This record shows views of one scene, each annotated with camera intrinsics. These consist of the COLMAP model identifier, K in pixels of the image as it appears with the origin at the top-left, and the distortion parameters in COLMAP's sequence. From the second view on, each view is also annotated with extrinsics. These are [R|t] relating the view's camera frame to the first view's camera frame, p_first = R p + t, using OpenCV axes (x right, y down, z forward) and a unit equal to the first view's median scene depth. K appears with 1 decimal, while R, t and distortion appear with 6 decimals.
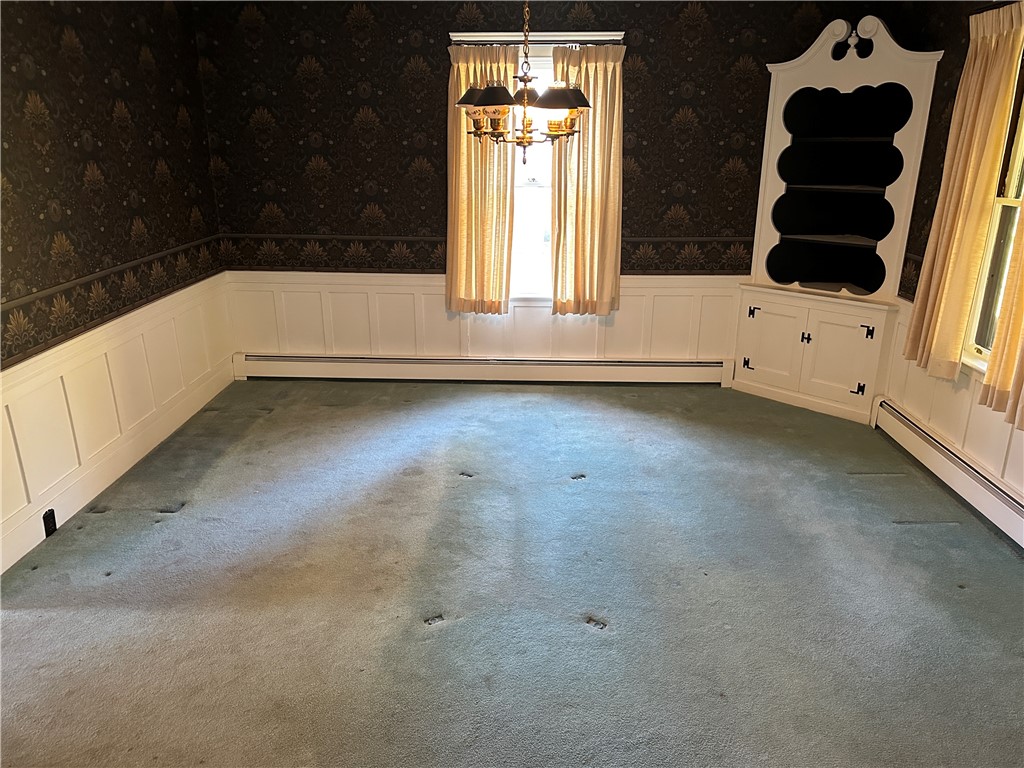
lens RADIAL K [[708.9, 0, 504.8], [0, 708.9, 375.5], [0, 0, 1]] dist [0.058351, -0.085803]
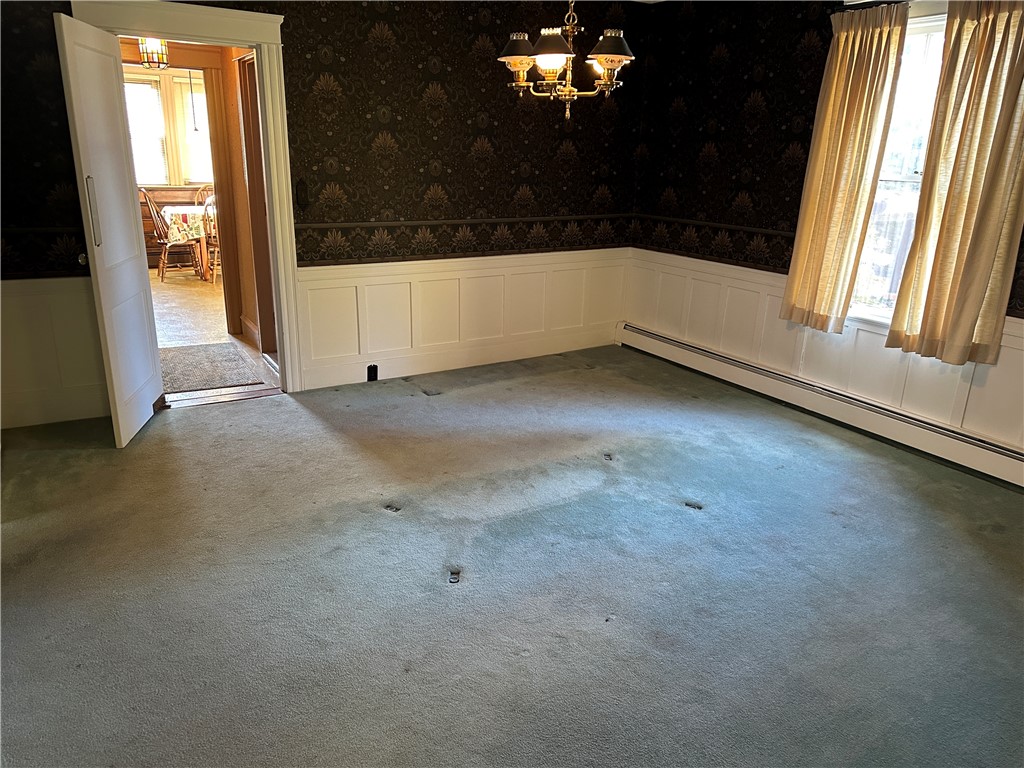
lens RADIAL K [[708.9, 0, 510.1], [0, 708.9, 383.6], [0, 0, 1]] dist [0.058351, -0.085803]
pose [[0.535101, 0.267030, -0.801475, 0.511007], [-0.286547, 0.949856, 0.125155, -0.030672], [0.794707, 0.162689, 0.584785, 0.255169]]
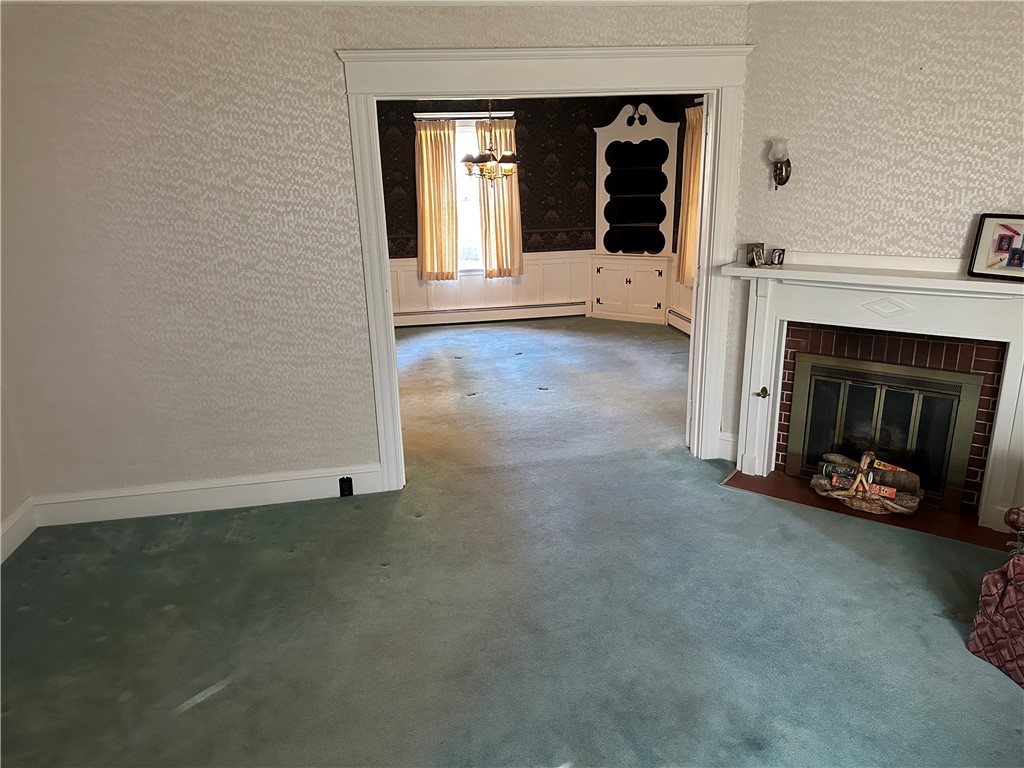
lens RADIAL K [[708.9, 0, 508.5], [0, 708.9, 391.7], [0, 0, 1]] dist [0.058351, -0.085803]
pose [[0.977554, -0.089138, 0.190900, -0.234966], [0.091510, 0.995798, -0.003626, 0.202438], [-0.189774, 0.021014, 0.981603, -0.680252]]
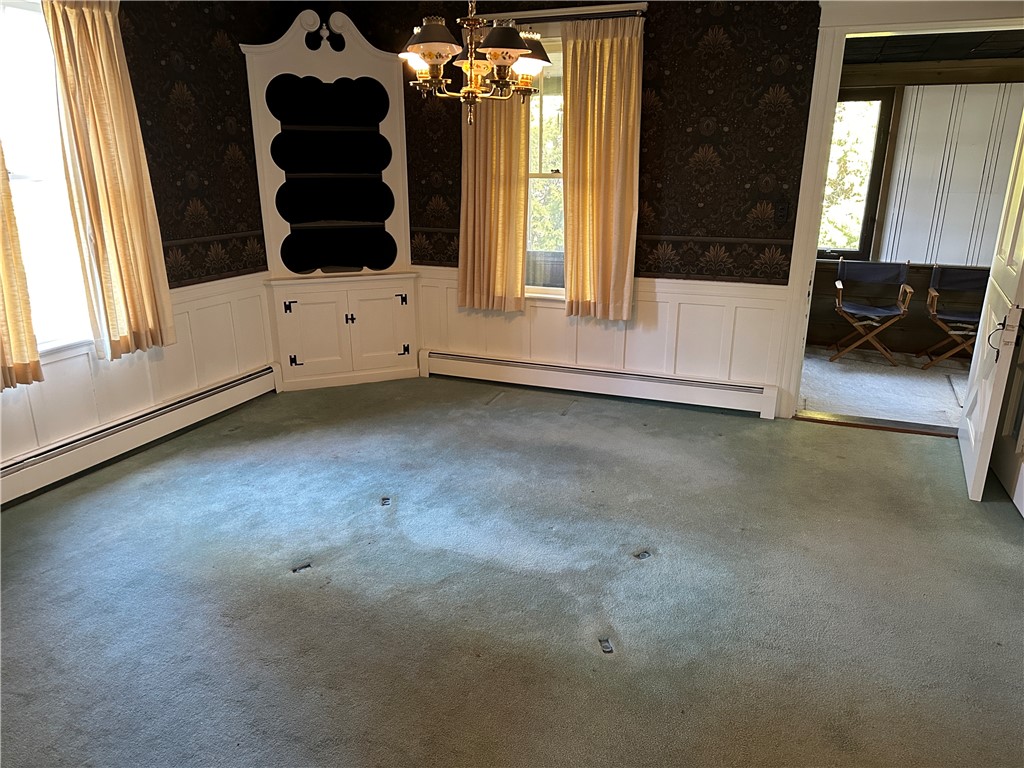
lens RADIAL K [[708.9, 0, 515.7], [0, 708.9, 385.4], [0, 0, 1]] dist [0.058351, -0.085803]
pose [[0.326987, -0.277054, 0.903504, -0.478269], [0.286975, 0.940024, 0.184393, -0.084309], [-0.900402, 0.198989, 0.386883, 0.401373]]
